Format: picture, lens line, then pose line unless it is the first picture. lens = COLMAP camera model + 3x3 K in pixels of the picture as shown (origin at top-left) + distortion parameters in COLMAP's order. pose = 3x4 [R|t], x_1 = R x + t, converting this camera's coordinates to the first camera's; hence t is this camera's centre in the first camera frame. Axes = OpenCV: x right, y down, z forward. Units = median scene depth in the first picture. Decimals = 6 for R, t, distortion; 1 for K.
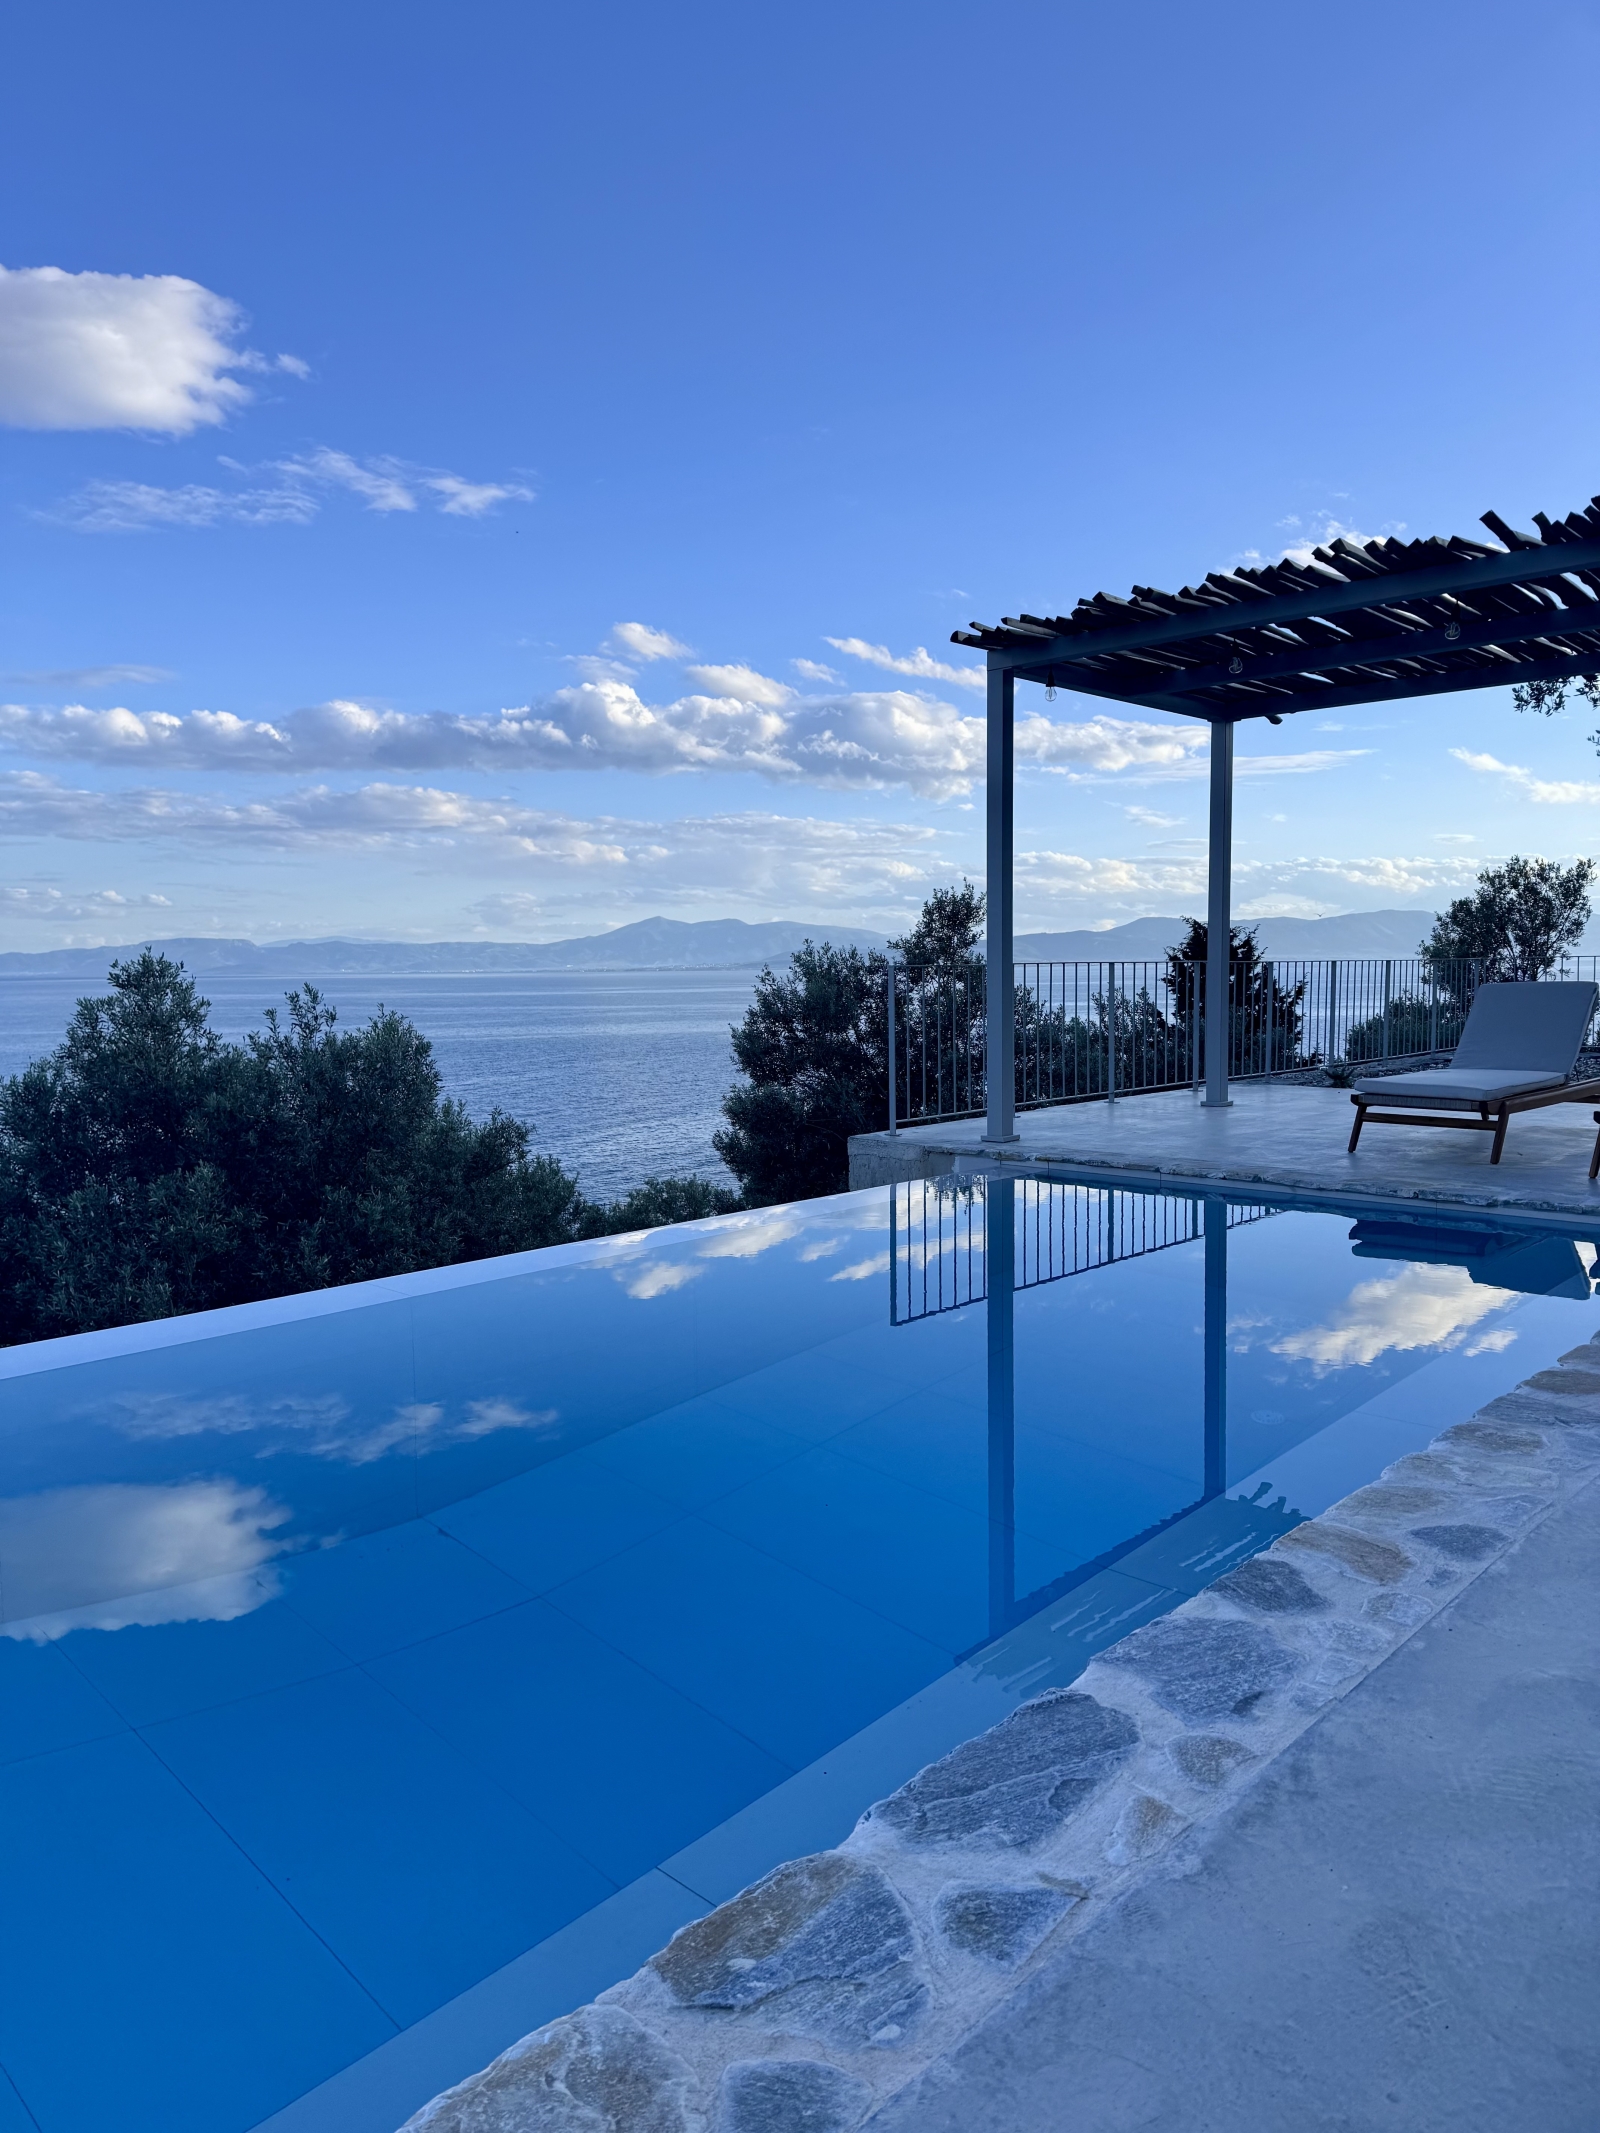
lens RADIAL K [[1456.3, 0, 793.1], [0, 1456.3, 1094.6], [0, 0, 1]] dist [0.124105, -0.128057]
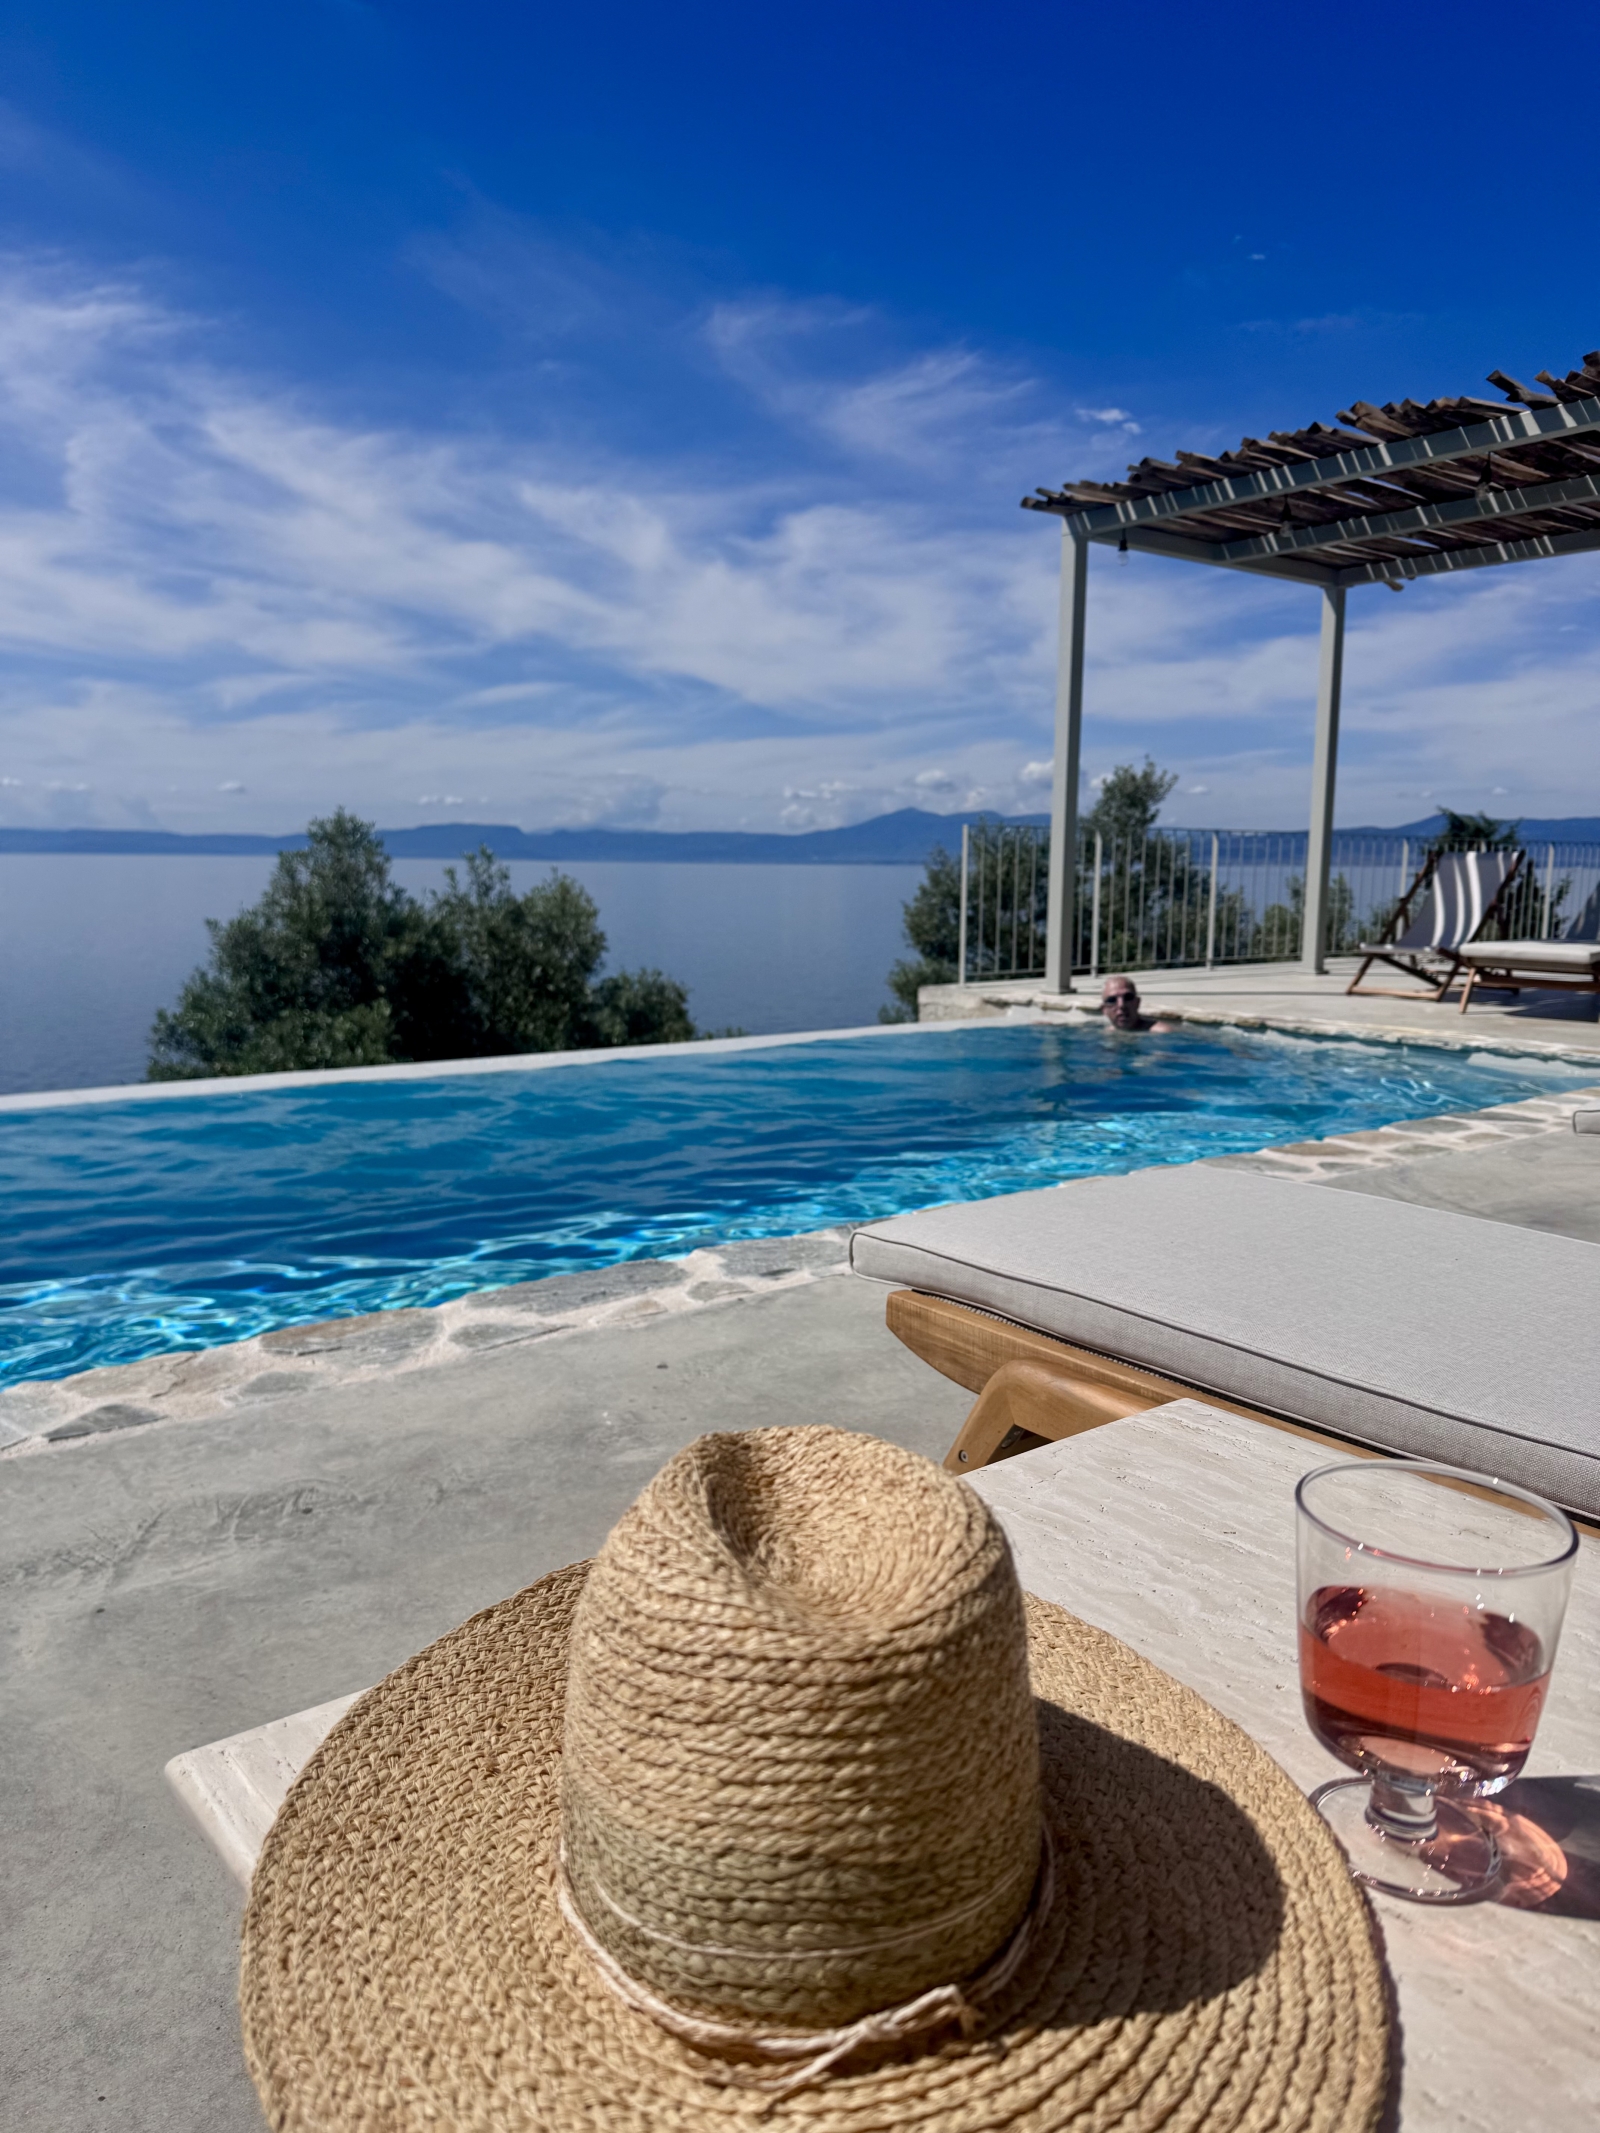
lens RADIAL K [[1508.3, 0, 800.0], [0, 1508.3, 1066.5], [0, 0, 1]] dist [0.000892, -0.001886]
pose [[0.985161, 0.041782, -0.166469, 0.103180], [-0.034102, 0.998230, 0.048729, 0.028718], [0.168210, -0.042329, 0.984842, -0.066940]]
